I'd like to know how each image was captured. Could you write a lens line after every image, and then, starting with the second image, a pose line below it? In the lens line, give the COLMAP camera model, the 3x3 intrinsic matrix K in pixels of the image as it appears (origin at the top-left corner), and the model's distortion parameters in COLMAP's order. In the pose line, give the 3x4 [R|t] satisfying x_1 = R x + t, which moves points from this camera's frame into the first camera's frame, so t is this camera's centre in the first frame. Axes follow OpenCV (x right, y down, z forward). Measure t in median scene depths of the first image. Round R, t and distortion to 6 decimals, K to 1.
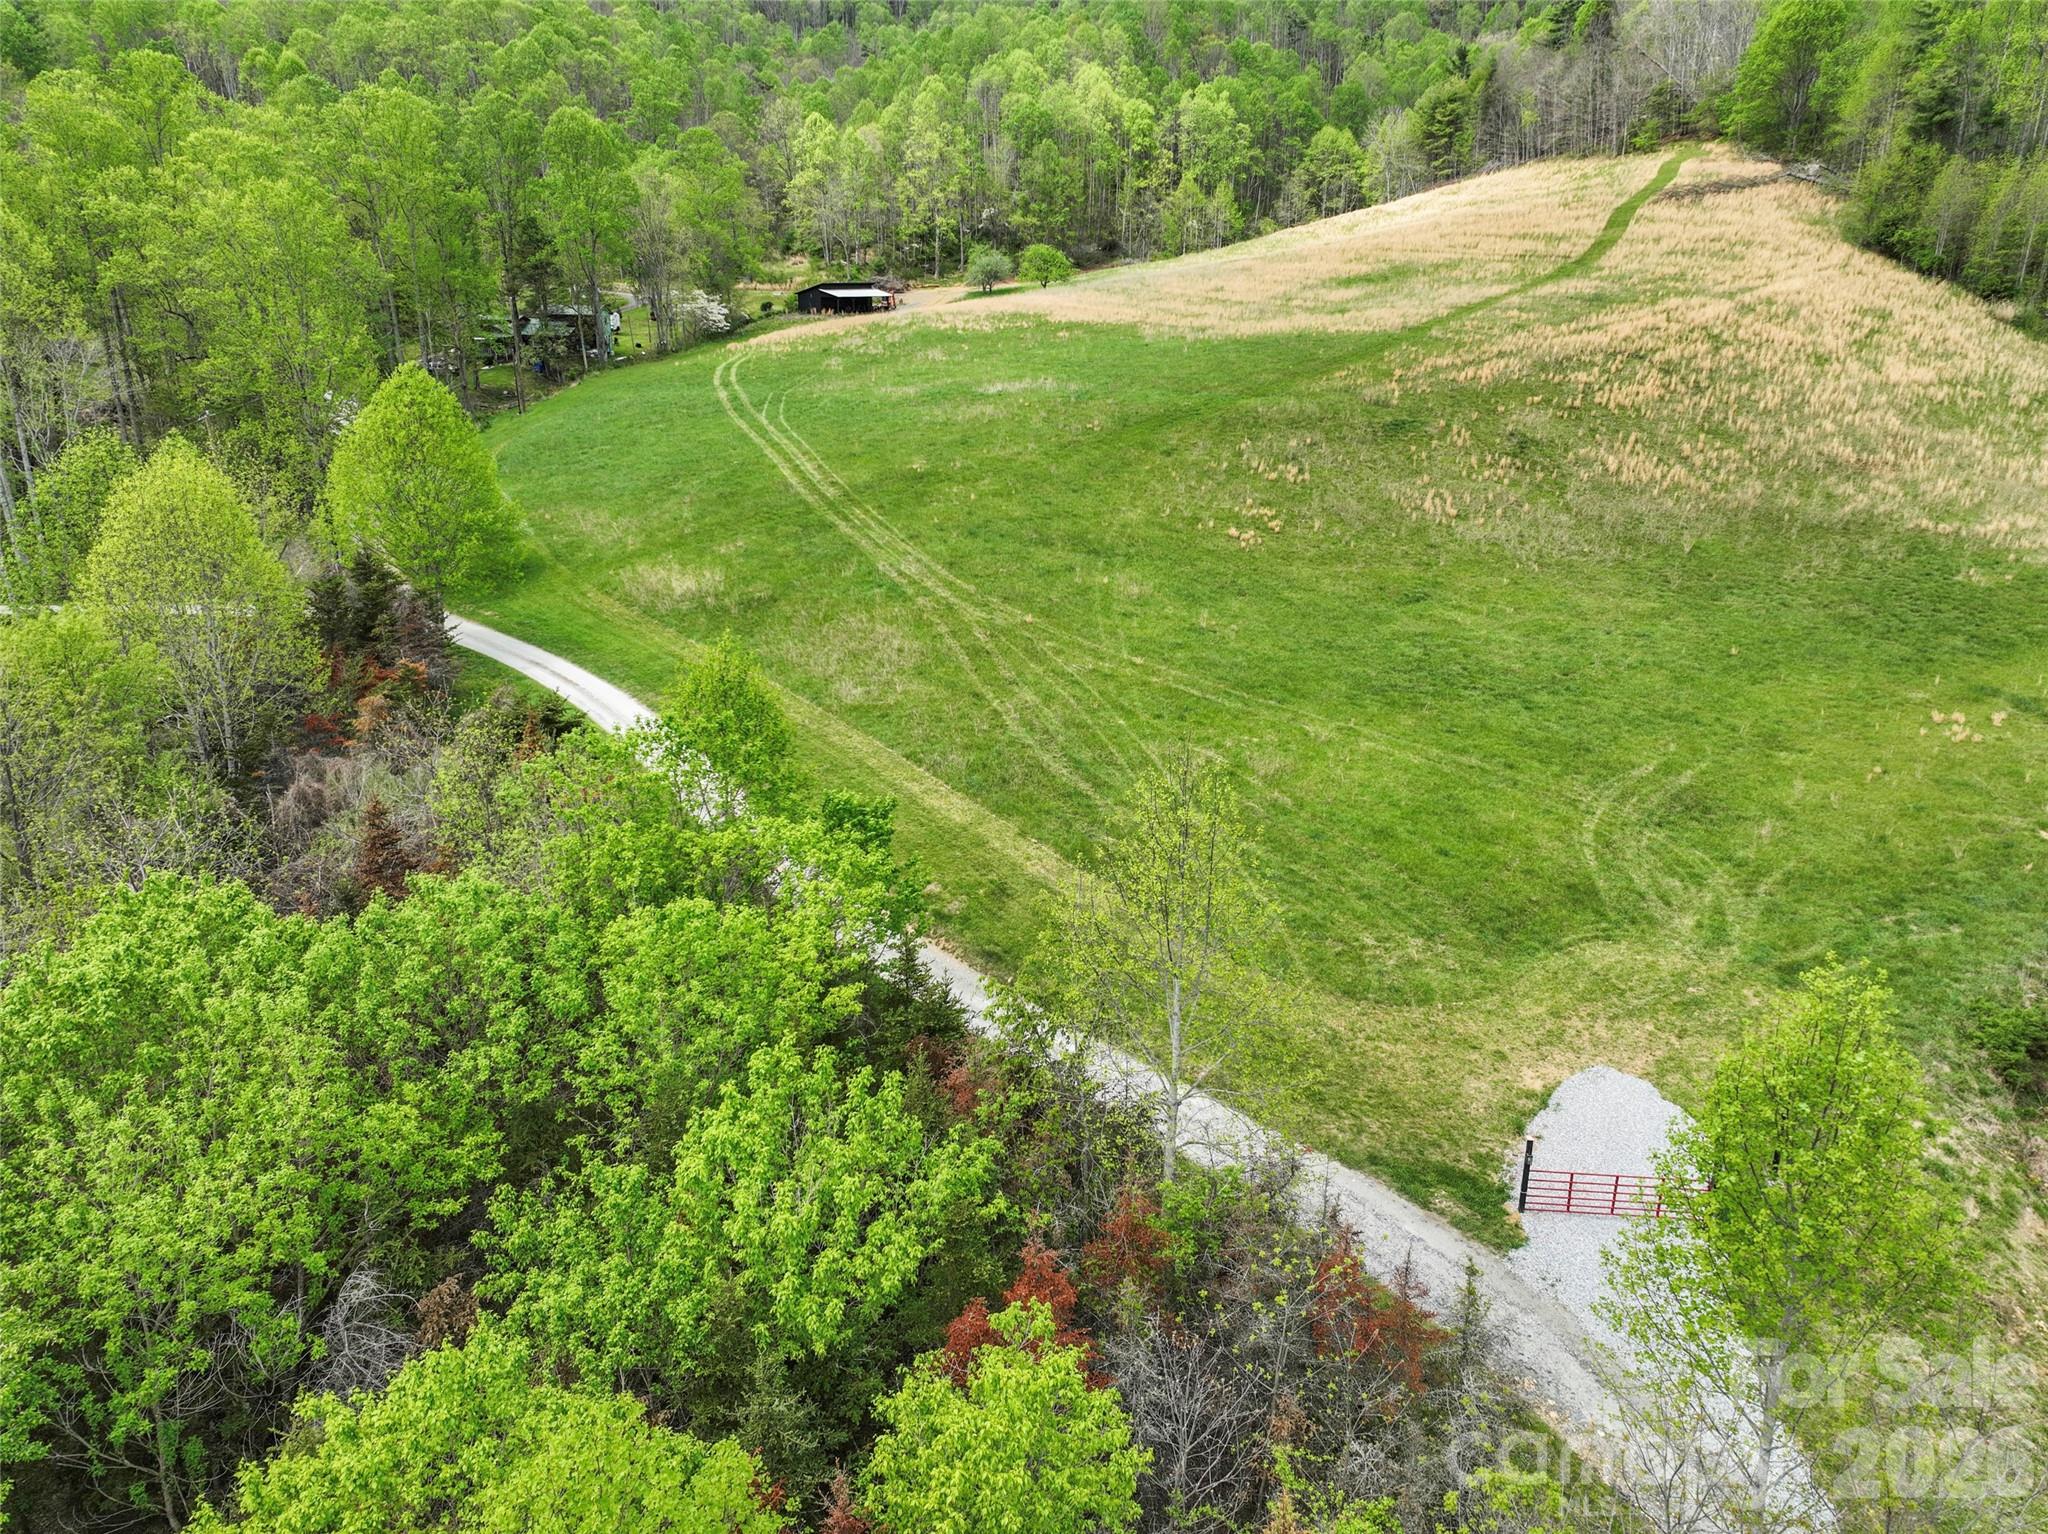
lens RADIAL K [[1426.6, 0, 1025.4], [0, 1426.6, 764.8], [0, 0, 1]] dist [0.003814, 0.003503]
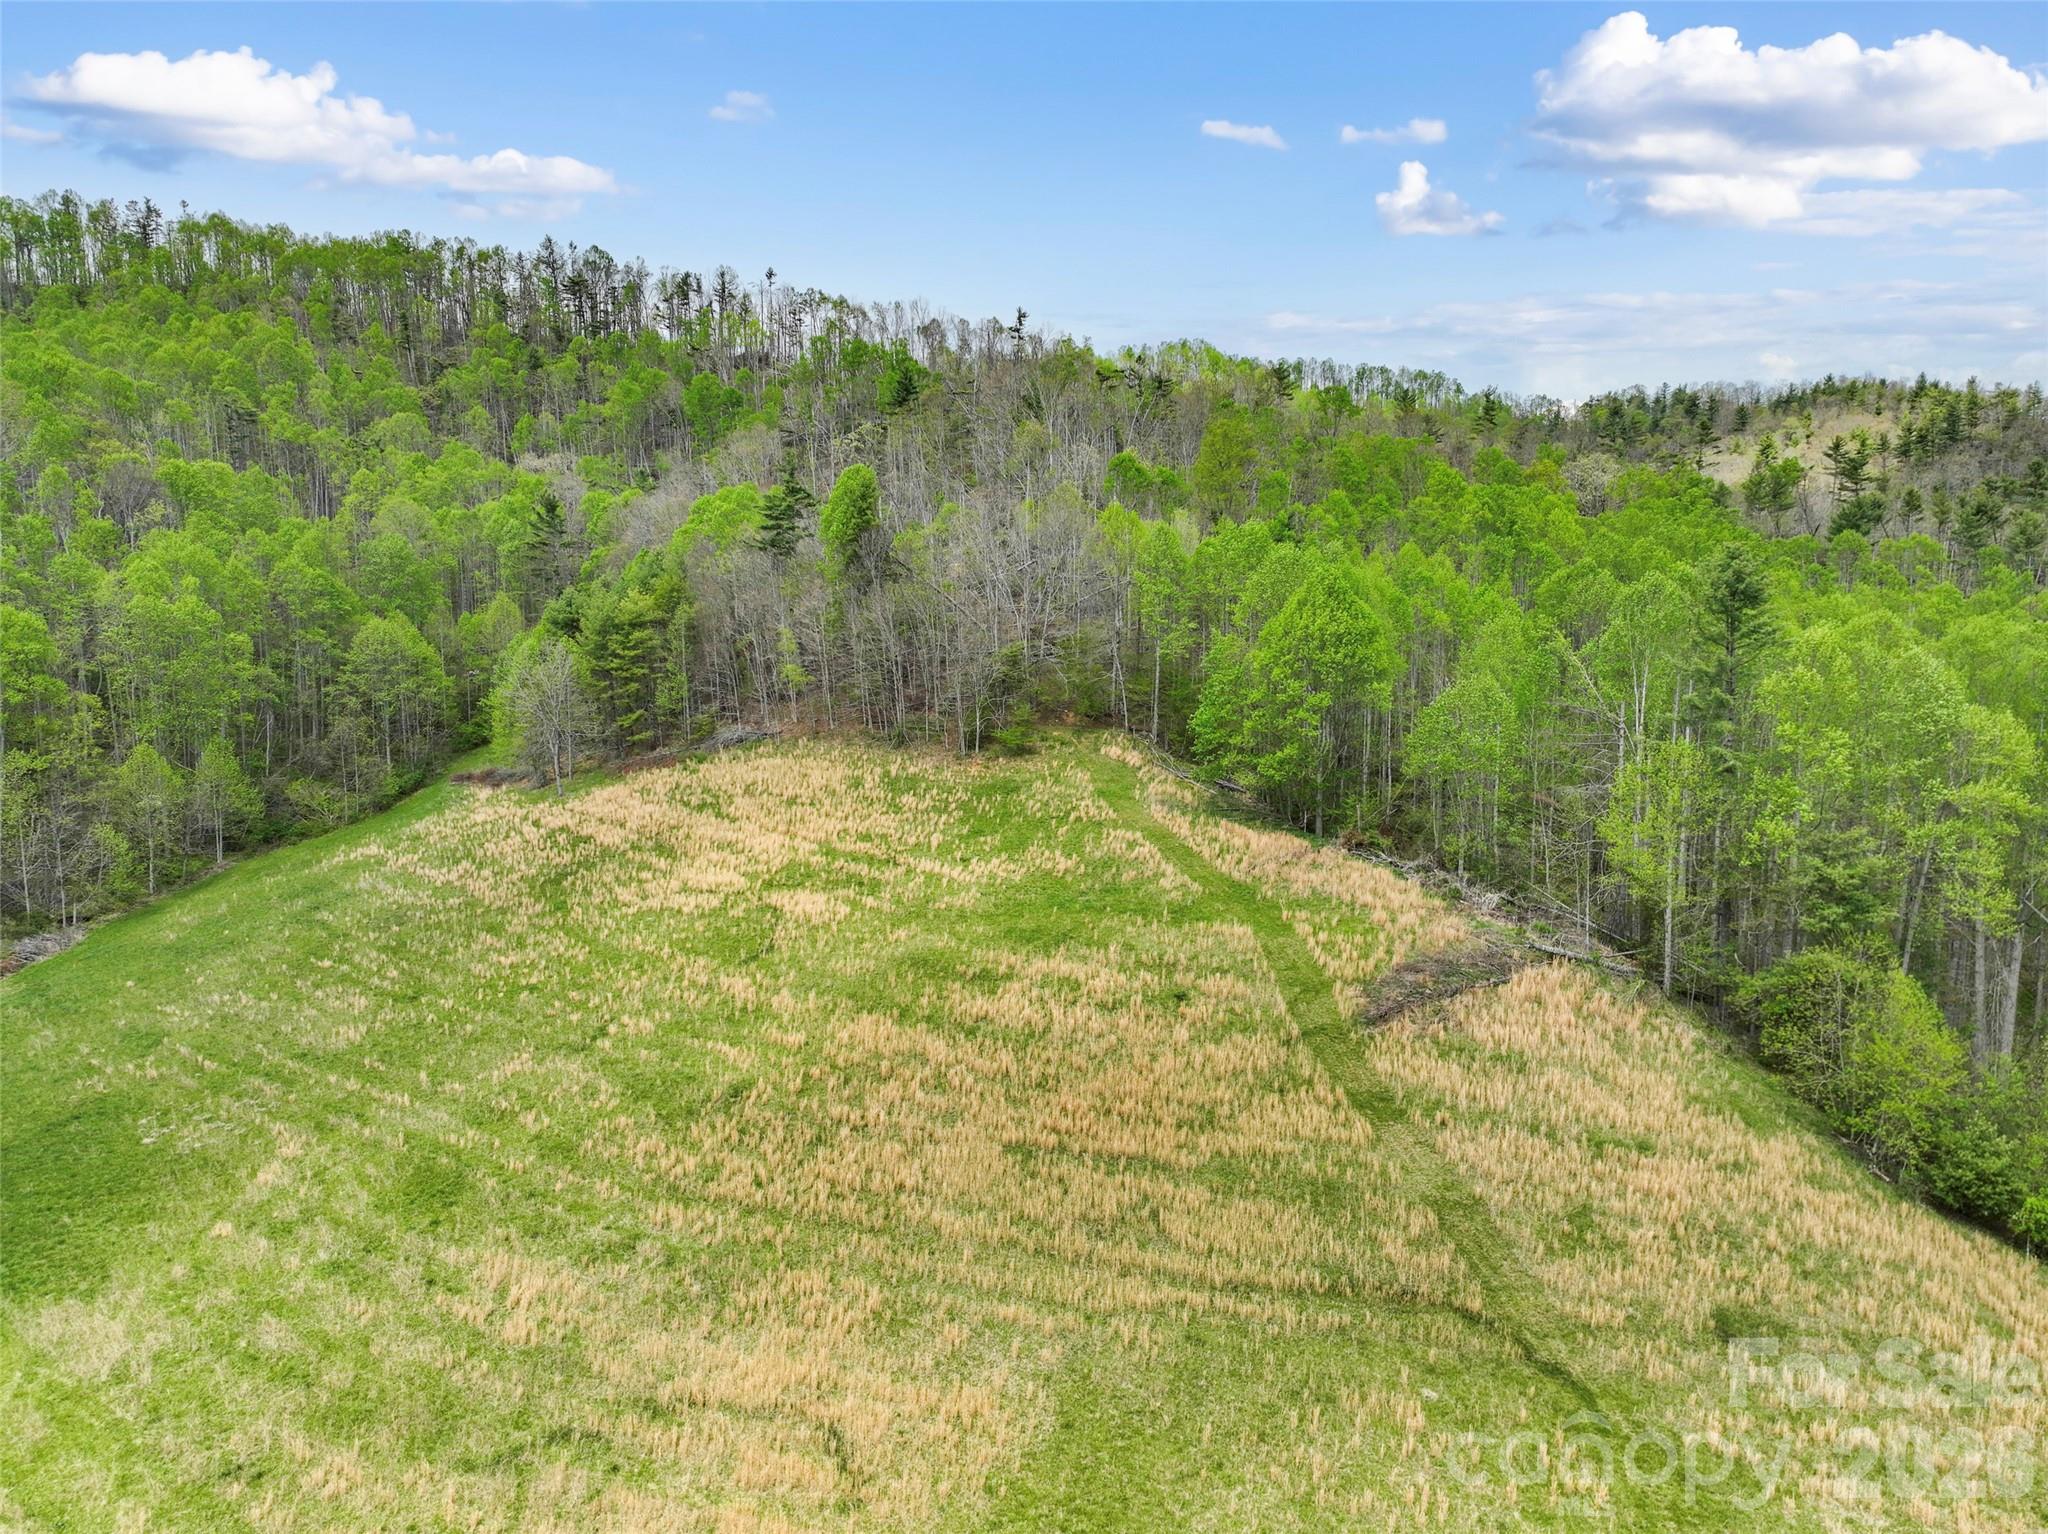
lens RADIAL K [[1426.6, 0, 1019.7], [0, 1426.6, 782.7], [0, 0, 1]] dist [0.003814, 0.003503]
pose [[0.751764, -0.084421, 0.654006, 0.013823], [0.207565, 0.971653, -0.113168, -0.271162], [-0.625913, 0.220825, 0.747977, 0.415180]]
